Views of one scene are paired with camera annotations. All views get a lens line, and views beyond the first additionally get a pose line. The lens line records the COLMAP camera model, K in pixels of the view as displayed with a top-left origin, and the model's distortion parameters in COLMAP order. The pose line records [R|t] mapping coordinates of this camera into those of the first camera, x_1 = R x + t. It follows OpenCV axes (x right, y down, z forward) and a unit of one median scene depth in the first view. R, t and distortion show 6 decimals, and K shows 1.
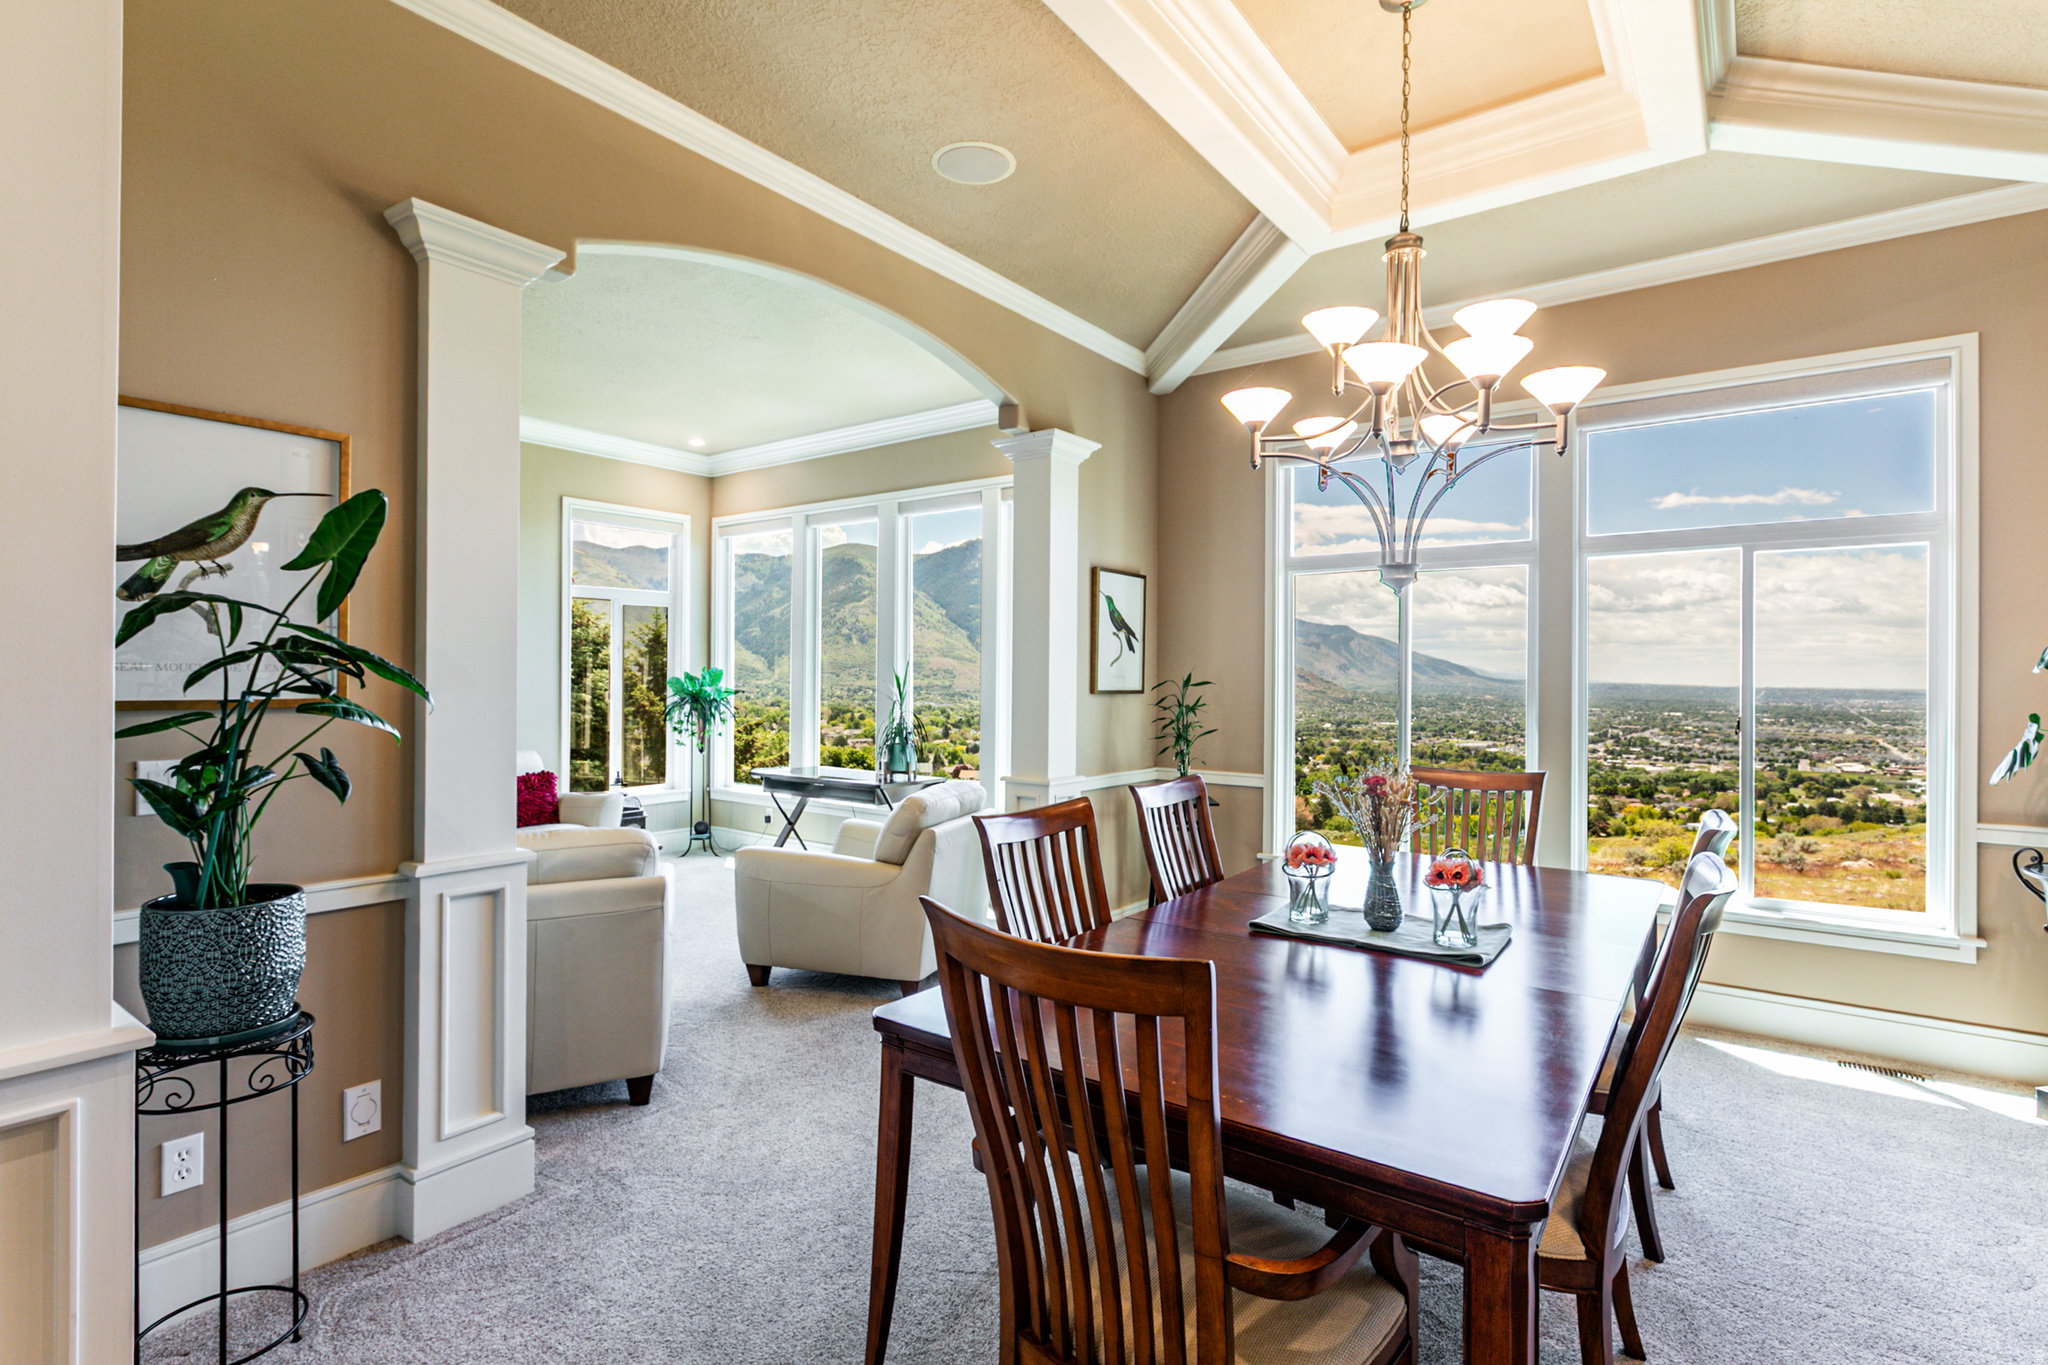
lens RADIAL K [[985.3, 0, 1010.4], [0, 985.3, 636.7], [0, 0, 1]] dist [-0.003803, -0.001004]
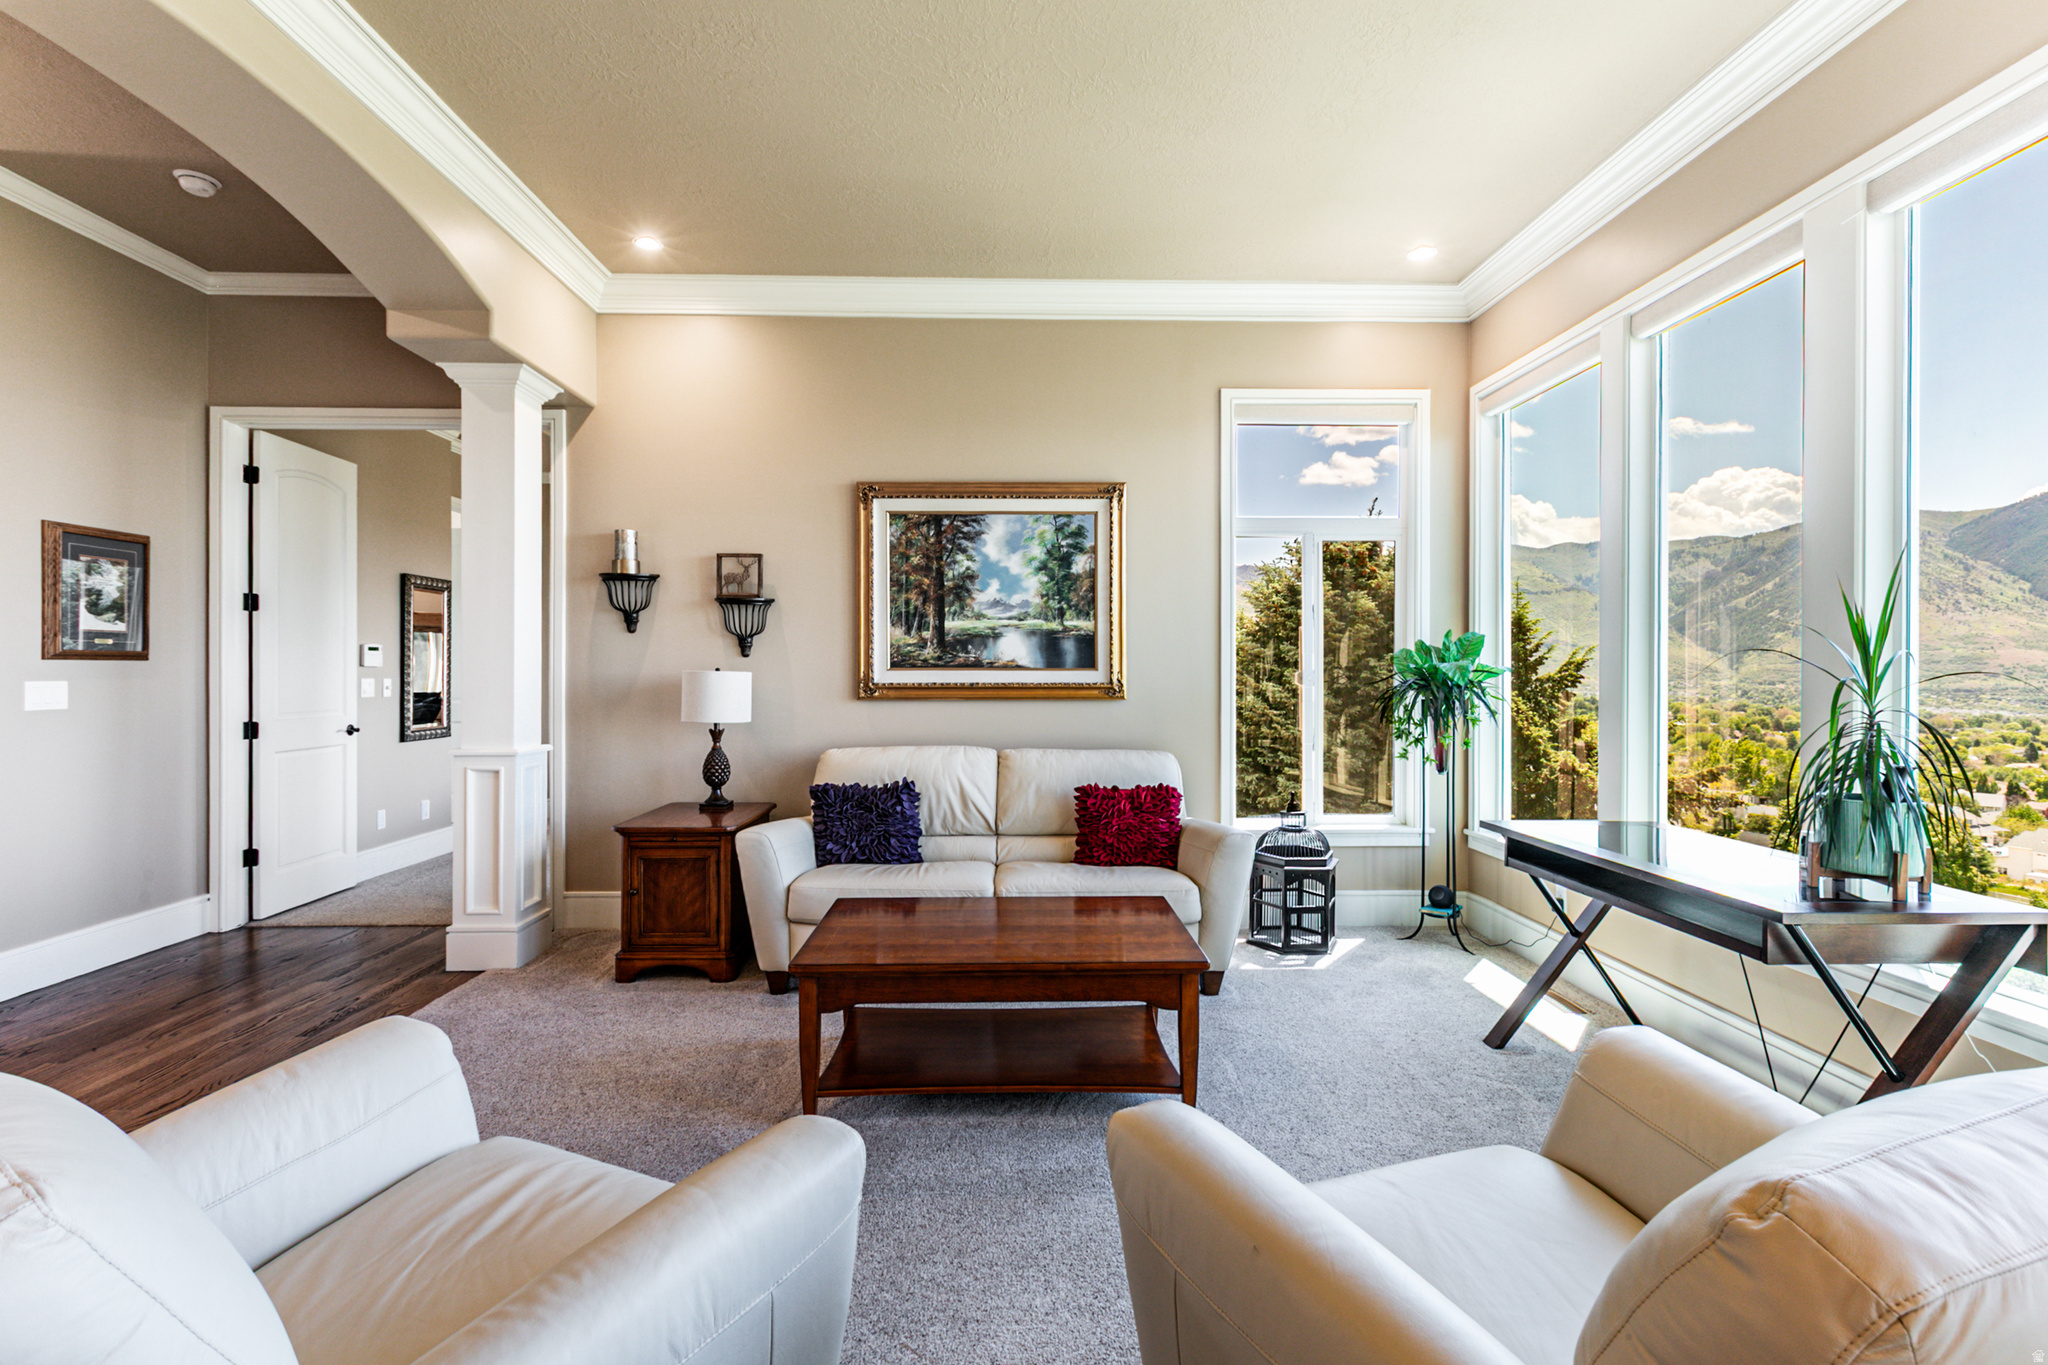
lens RADIAL K [[931.1, 0, 1023.5], [0, 931.1, 674.5], [0, 0, 1]] dist [0.005435, -0.002562]
pose [[0.630390, -0.003390, -0.776271, -0.032916], [0.032859, 0.999211, 0.022321, 0.037209], [0.775582, -0.039579, 0.630004, 0.448805]]
